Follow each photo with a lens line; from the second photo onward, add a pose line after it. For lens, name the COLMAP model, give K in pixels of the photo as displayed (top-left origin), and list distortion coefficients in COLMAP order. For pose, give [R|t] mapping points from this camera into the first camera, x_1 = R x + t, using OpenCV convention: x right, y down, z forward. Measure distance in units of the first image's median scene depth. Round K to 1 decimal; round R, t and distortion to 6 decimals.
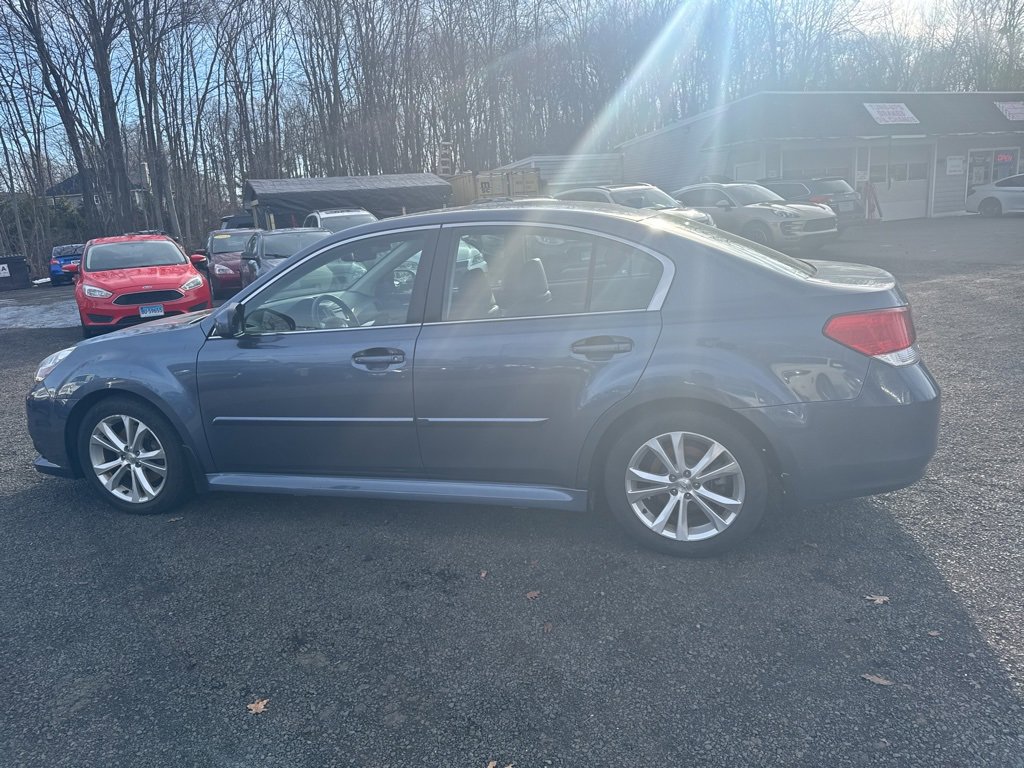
lens RADIAL K [[714.5, 0, 508.4], [0, 714.5, 379.4], [0, 0, 1]] dist [0.025231, -0.029815]
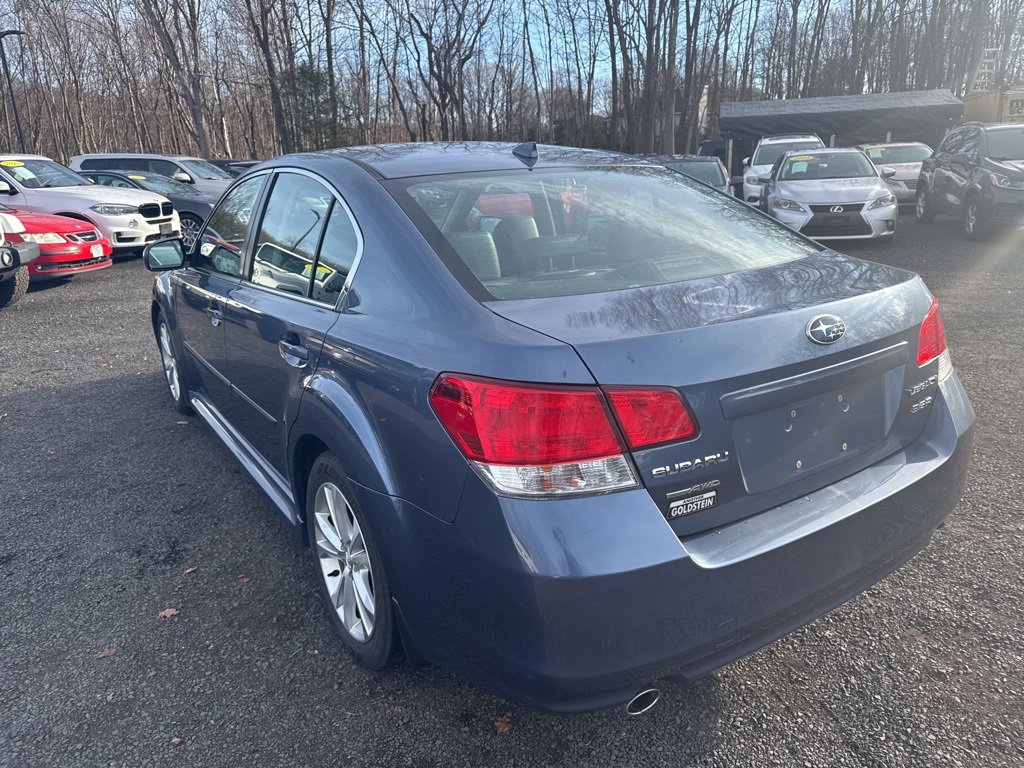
lens RADIAL K [[714.5, 0, 510.9], [0, 714.5, 388.3], [0, 0, 1]] dist [0.025231, -0.029815]
pose [[0.765651, 0.227563, -0.601659, 0.642018], [-0.159693, 0.973296, 0.164905, -0.136859], [0.623118, -0.030179, 0.781545, 0.460441]]
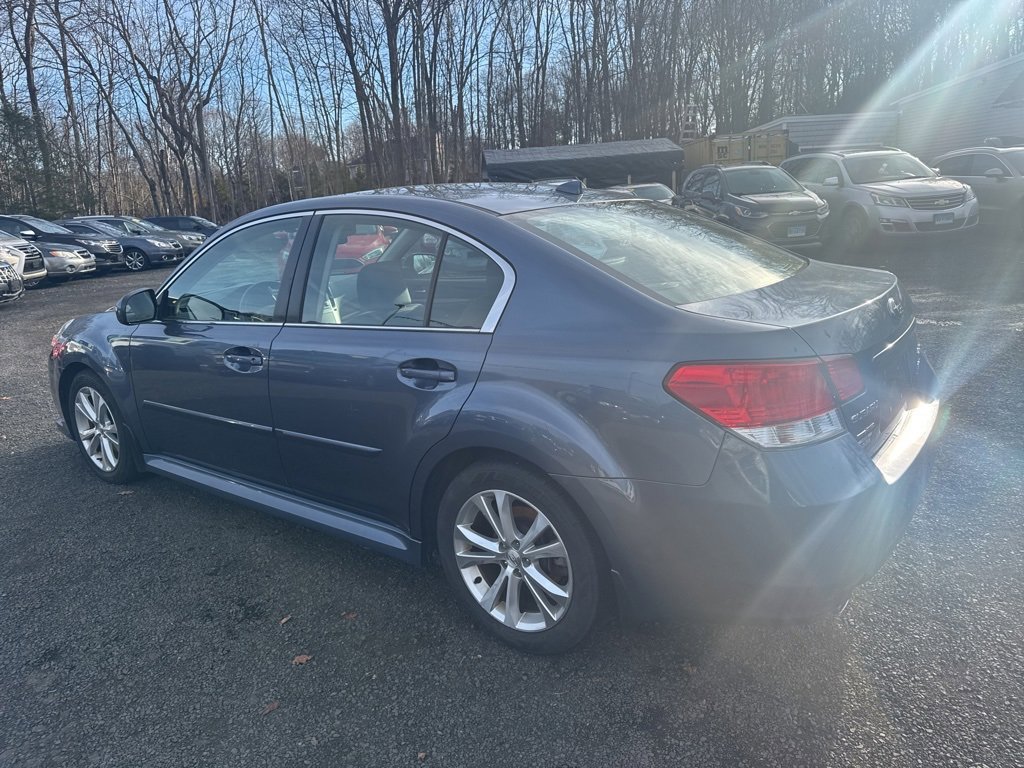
lens RADIAL K [[714.5, 0, 513.5], [0, 714.5, 384.9], [0, 0, 1]] dist [0.025231, -0.029815]
pose [[0.937895, 0.098565, -0.332624, 0.409486], [-0.081383, 0.994546, 0.065233, -0.076338], [0.337239, -0.034112, 0.940801, 0.233290]]
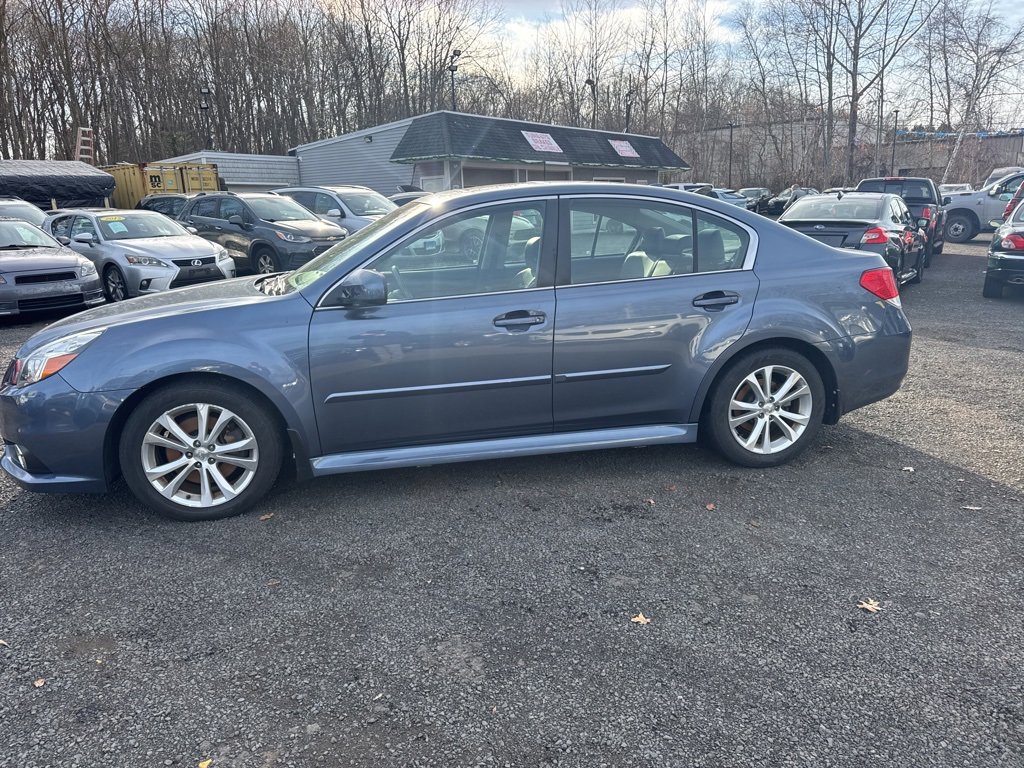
lens RADIAL K [[714.5, 0, 510.2], [0, 714.5, 383.0], [0, 0, 1]] dist [0.025231, -0.029815]
pose [[0.879499, -0.069824, 0.470751, -0.633973], [0.074440, 0.997186, 0.008832, 0.047428], [-0.470043, 0.027275, 0.882222, 0.079464]]
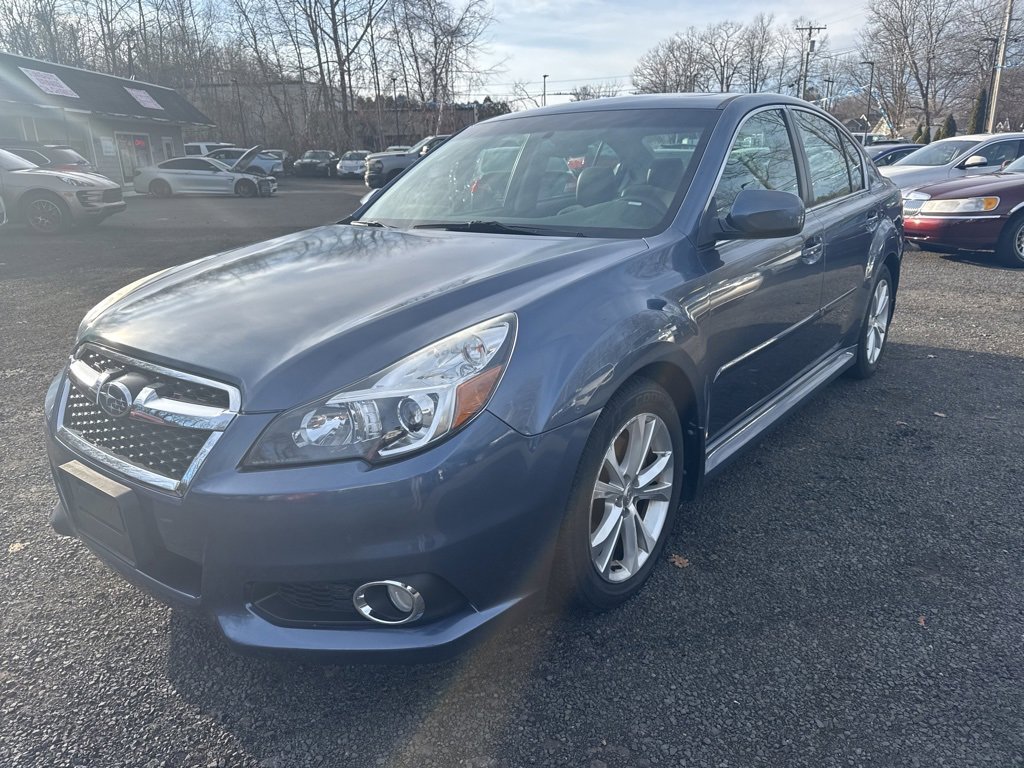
lens RADIAL K [[714.5, 0, 509.8], [0, 714.5, 389.6], [0, 0, 1]] dist [0.025231, -0.029815]
pose [[0.389905, -0.227800, 0.892234, -1.079415], [0.207111, 0.965788, 0.156072, -0.072586], [-0.897262, 0.123938, 0.423746, 0.893644]]
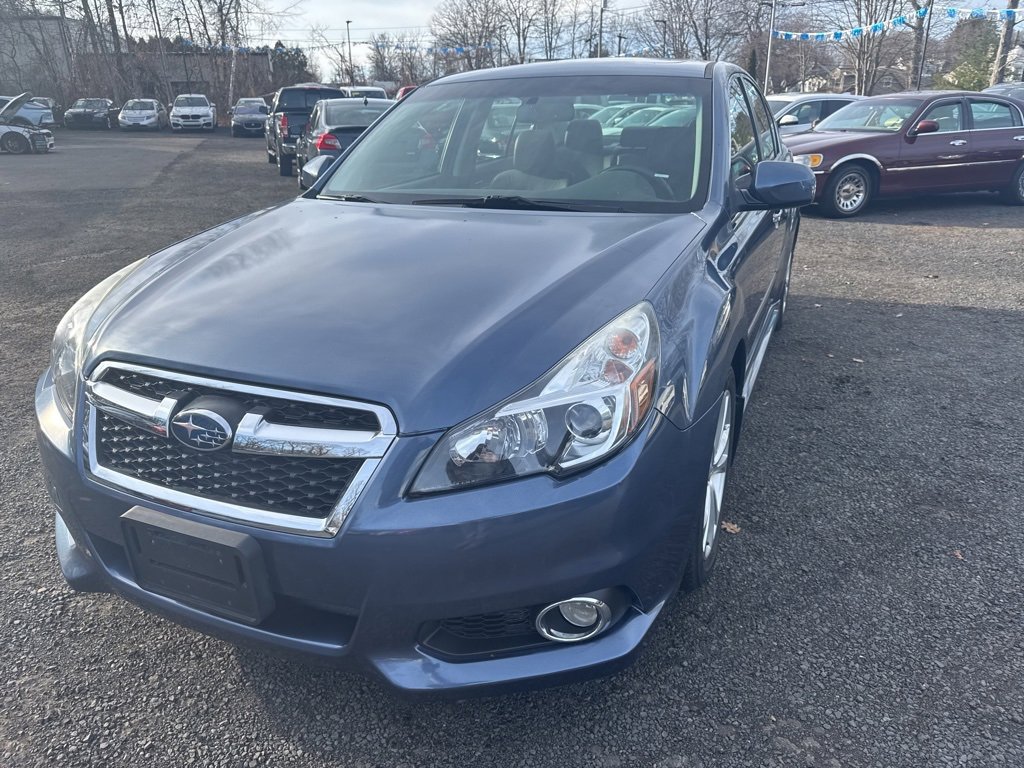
lens RADIAL K [[714.5, 0, 506.3], [0, 714.5, 391.1], [0, 0, 1]] dist [0.025231, -0.029815]
pose [[0.146651, -0.304523, 0.941148, -1.100993], [0.228625, 0.936108, 0.267268, -0.134947], [-0.962405, 0.175974, 0.206903, 1.085119]]
